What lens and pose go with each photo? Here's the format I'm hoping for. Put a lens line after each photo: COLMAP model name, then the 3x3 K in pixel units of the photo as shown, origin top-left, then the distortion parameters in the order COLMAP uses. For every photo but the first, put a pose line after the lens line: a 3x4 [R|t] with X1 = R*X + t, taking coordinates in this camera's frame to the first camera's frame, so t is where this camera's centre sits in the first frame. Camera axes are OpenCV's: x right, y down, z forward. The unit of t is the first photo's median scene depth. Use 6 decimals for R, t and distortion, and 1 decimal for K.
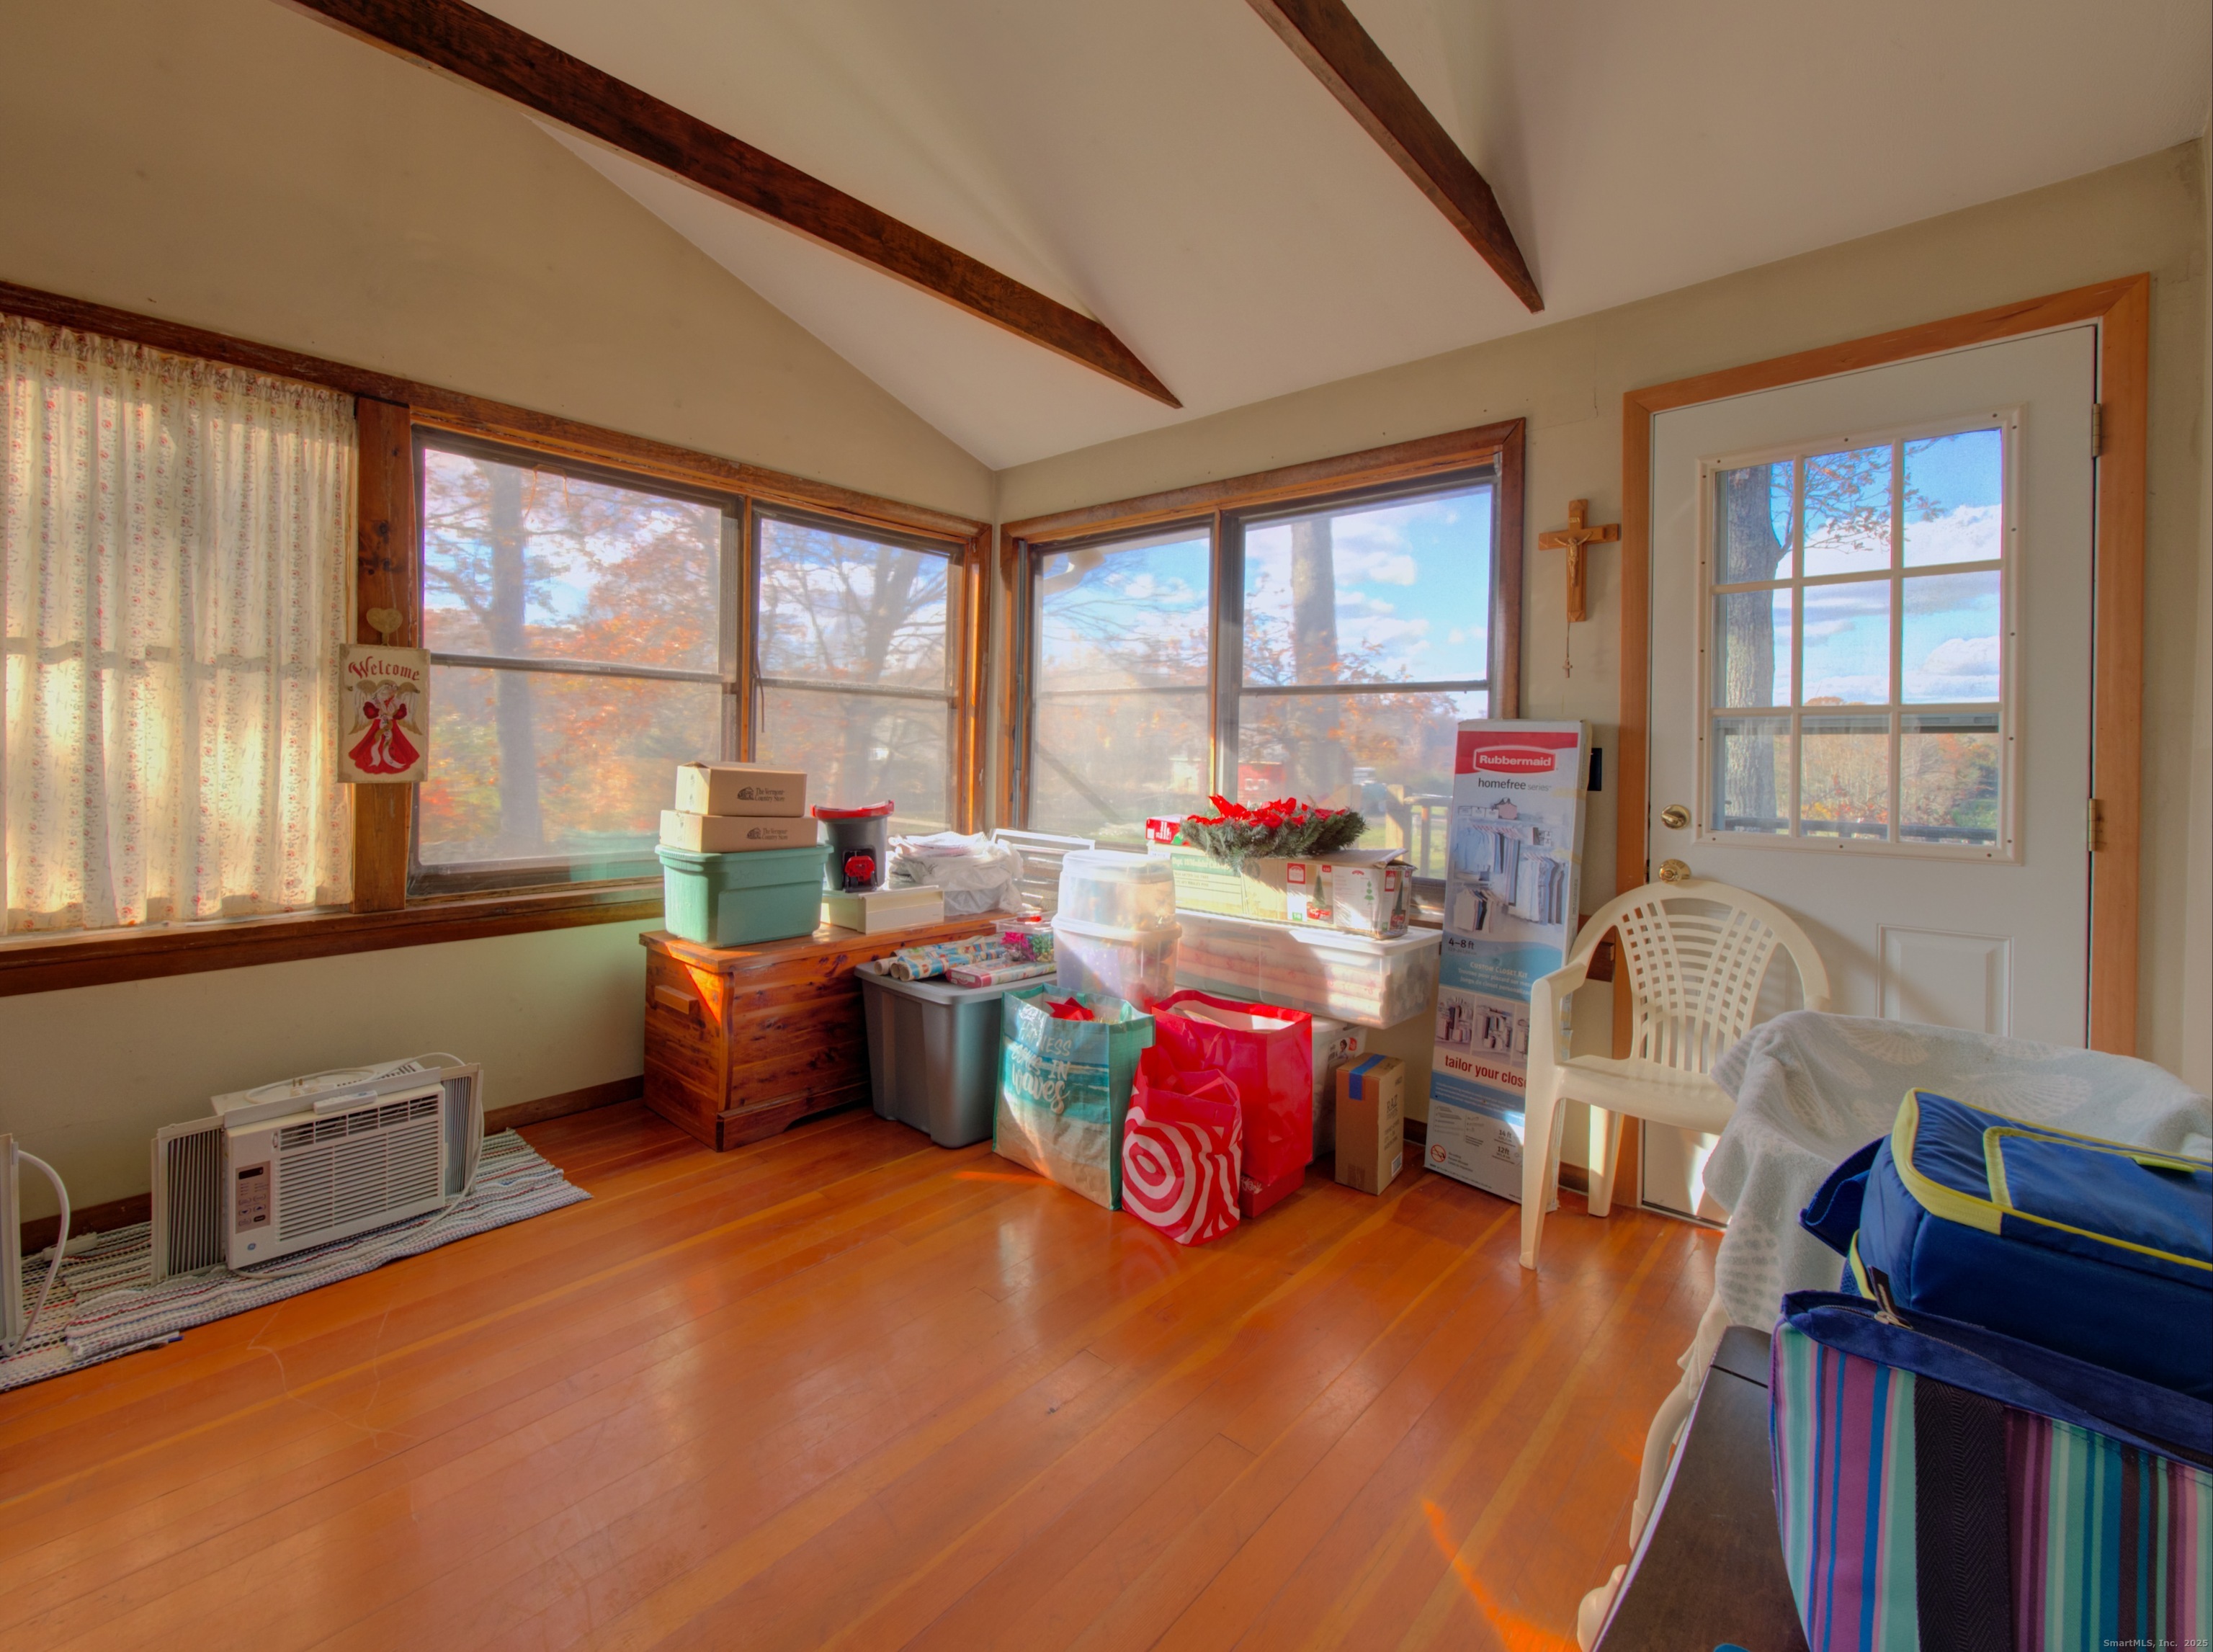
lens RADIAL K [[923.6, 0, 1050.4], [0, 923.6, 766.1], [0, 0, 1]] dist [0.011096, 0.000025]
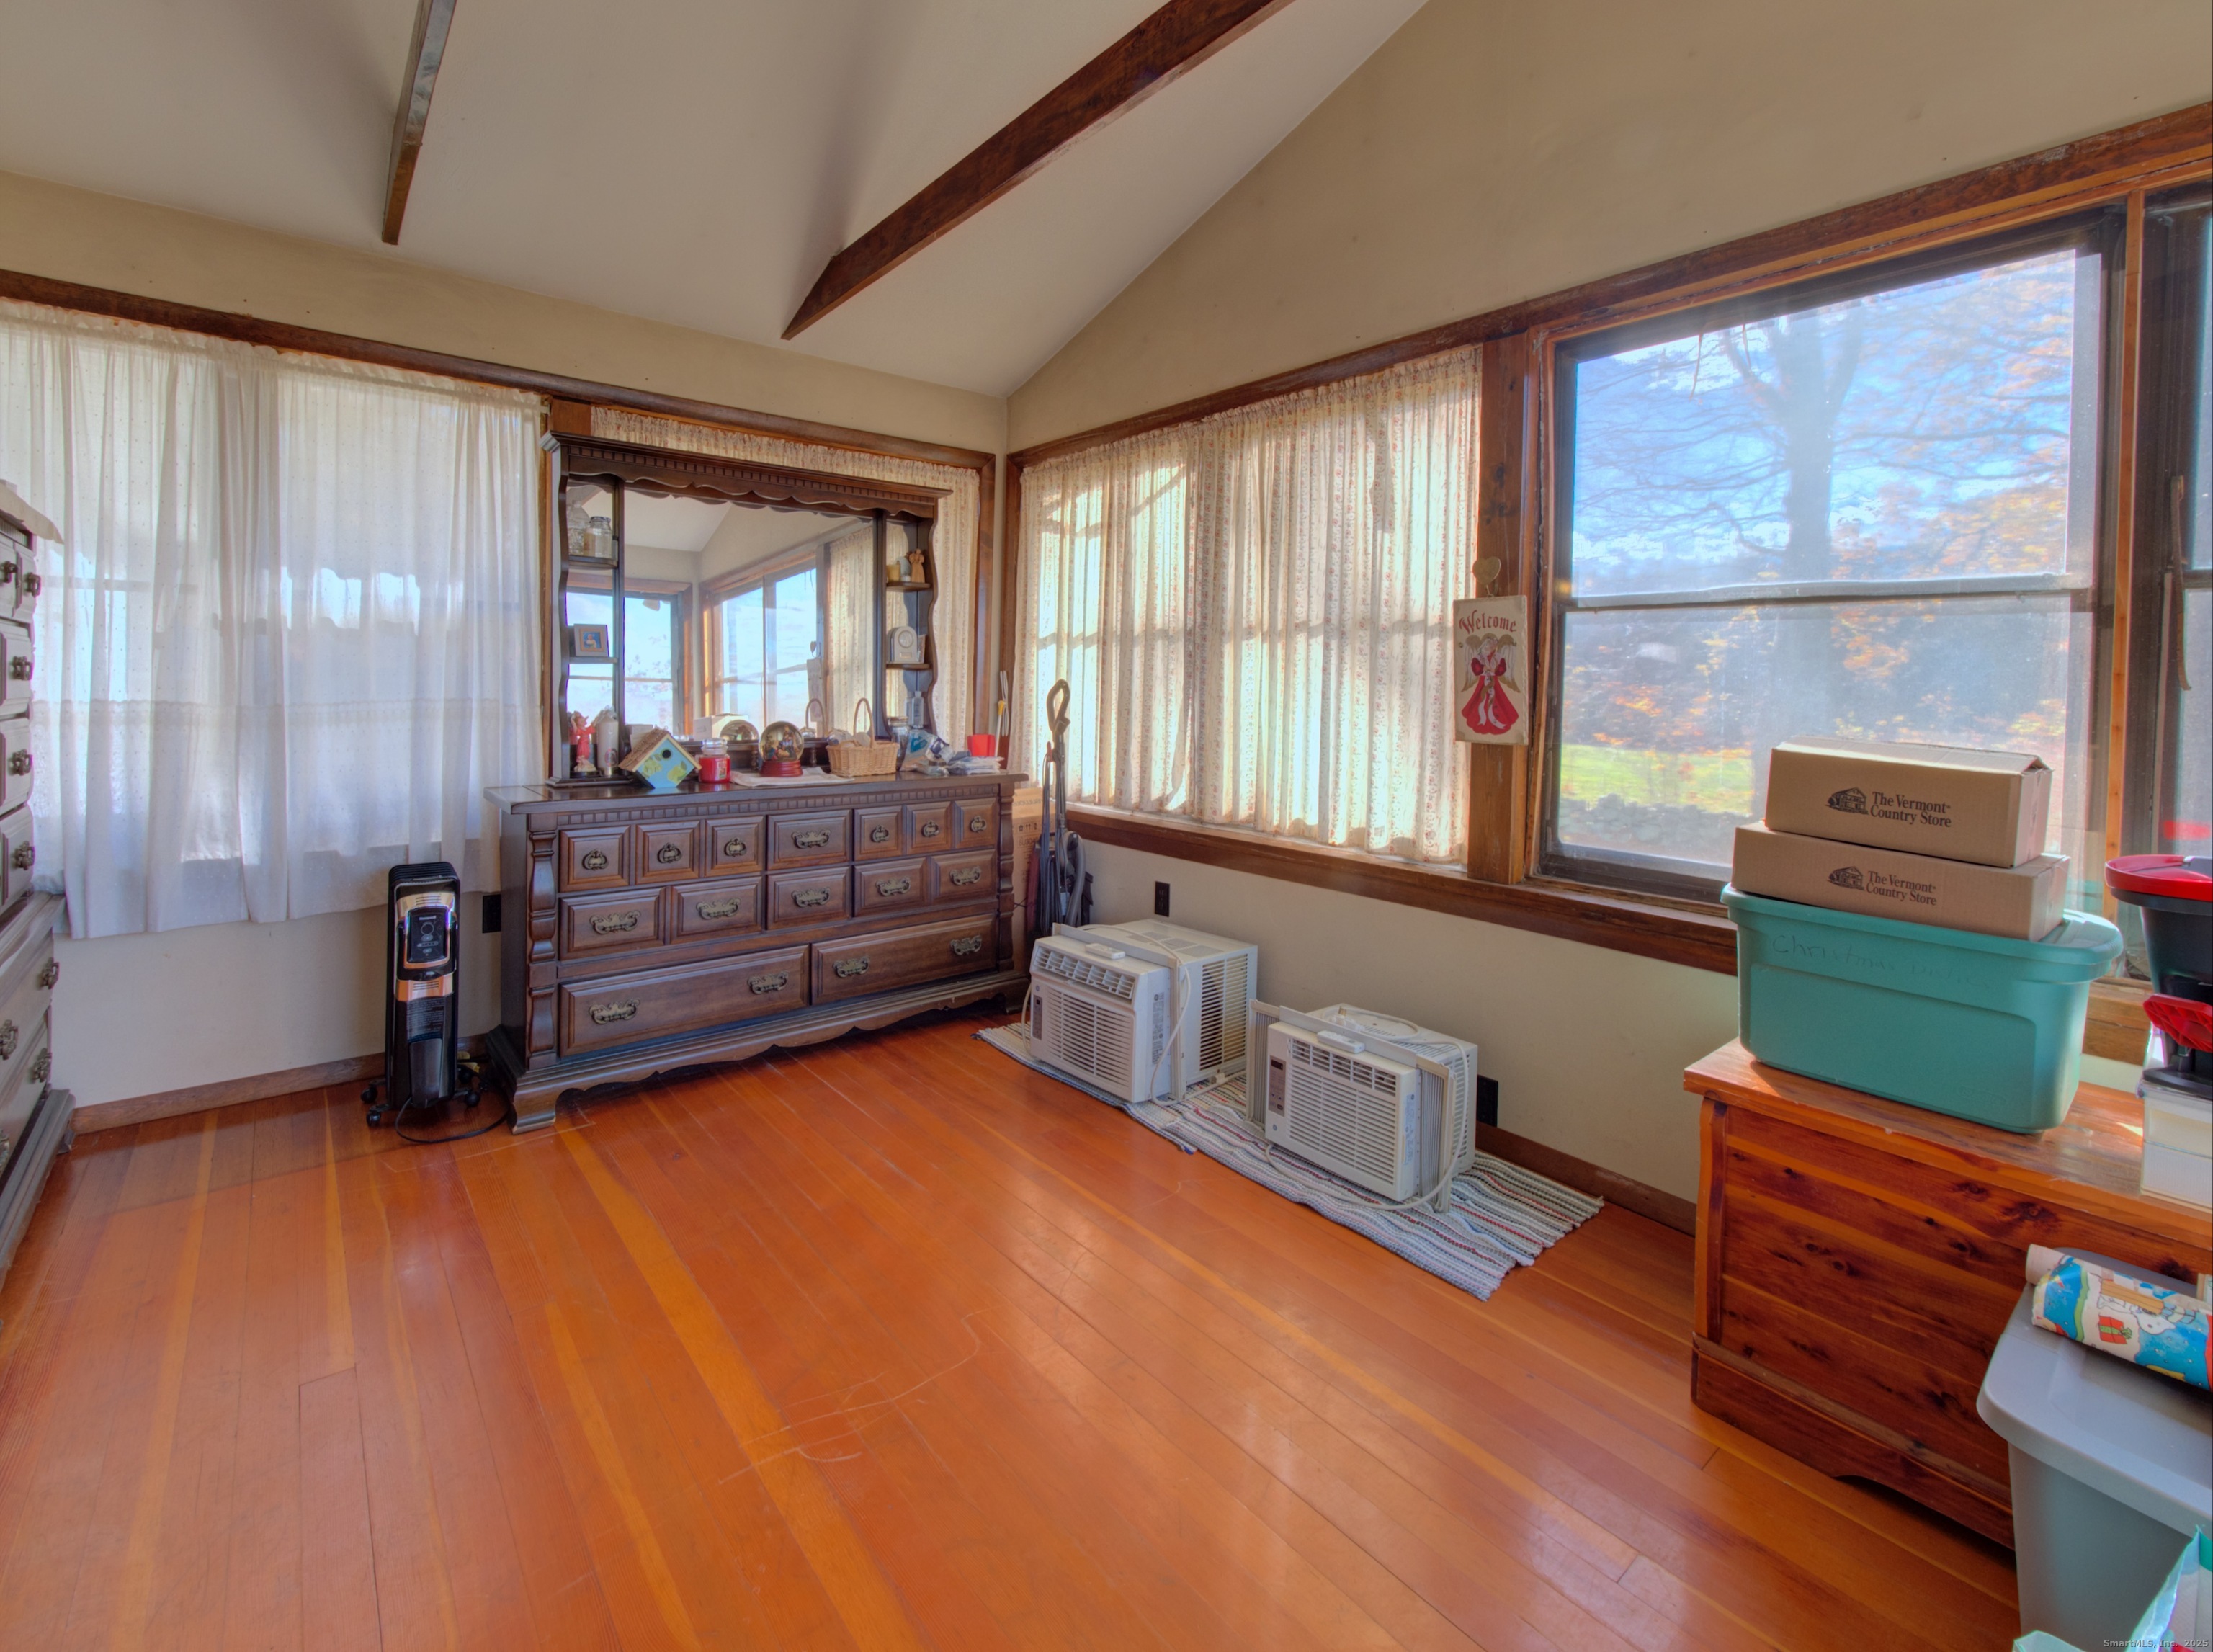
lens RADIAL K [[1043.6, 0, 1101.8], [0, 1043.6, 700.9], [0, 0, 1]] dist [-0.001201, -0.000067]
pose [[-0.140833, -0.001713, -0.990032, 0.396255], [-0.045177, 0.998968, 0.004698, -0.013040], [0.989002, 0.045389, -0.140765, 0.799491]]
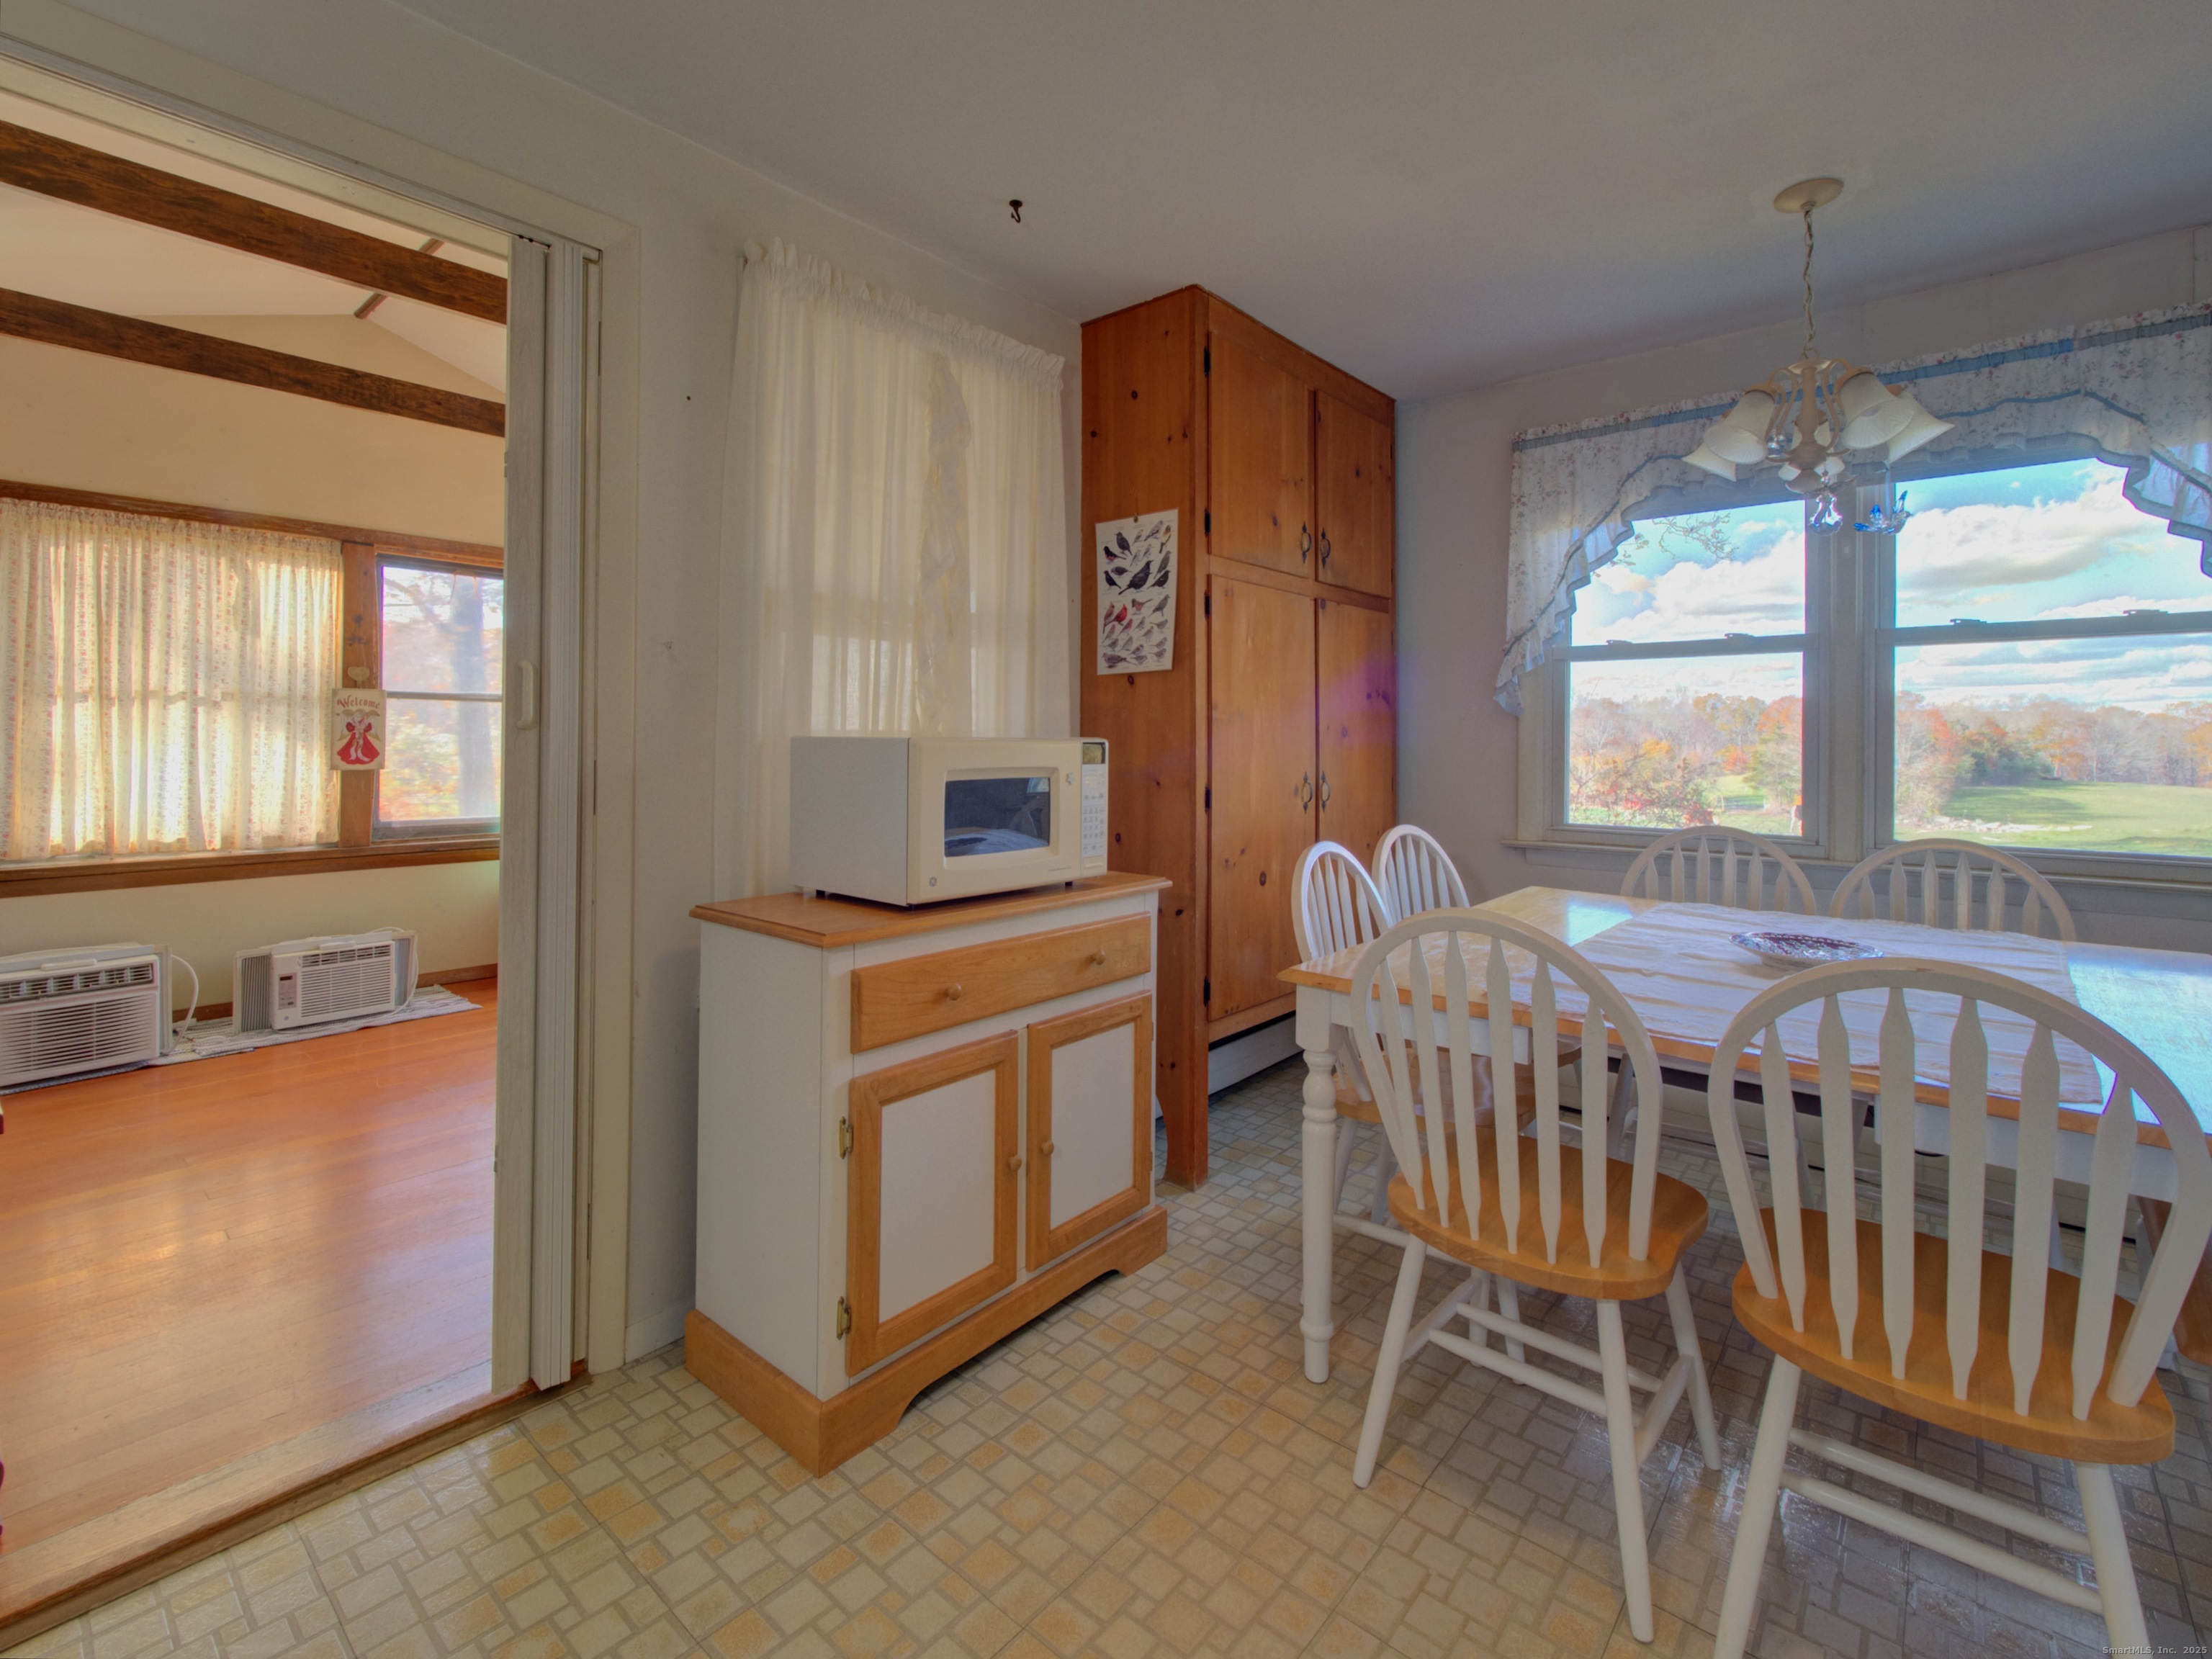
lens RADIAL K [[981.3, 0, 1102.5], [0, 981.3, 744.1], [0, 0, 1]] dist [0.012676, 0.000234]
pose [[0.999239, -0.014284, 0.036286, 0.591712], [0.015163, 0.999596, -0.024046, 0.036537], [-0.035927, 0.024578, 0.999052, -0.876537]]
